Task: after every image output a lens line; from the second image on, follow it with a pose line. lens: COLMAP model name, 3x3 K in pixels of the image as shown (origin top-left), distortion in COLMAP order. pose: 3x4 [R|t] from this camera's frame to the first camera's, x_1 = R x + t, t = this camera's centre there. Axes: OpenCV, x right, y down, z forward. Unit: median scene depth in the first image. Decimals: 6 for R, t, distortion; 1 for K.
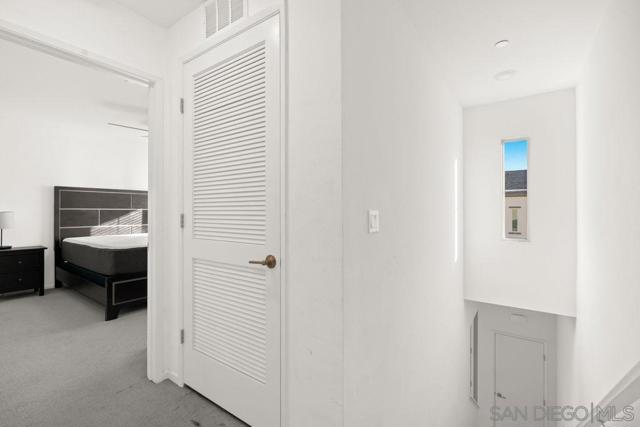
lens RADIAL K [[290.6, 0, 321.9], [0, 290.6, 213.0], [0, 0, 1]] dist [-0.012388, 0.004960]
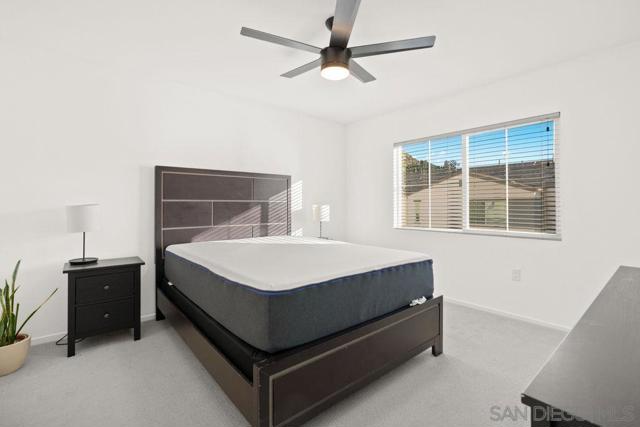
lens RADIAL K [[290.6, 0, 318.1], [0, 290.6, 209.1], [0, 0, 1]] dist [-0.012388, 0.004960]
pose [[0.970542, 0.008332, -0.240790, -0.411933], [-0.007391, 0.999961, 0.004811, 0.000218], [0.240820, -0.002890, 0.970565, 0.453252]]
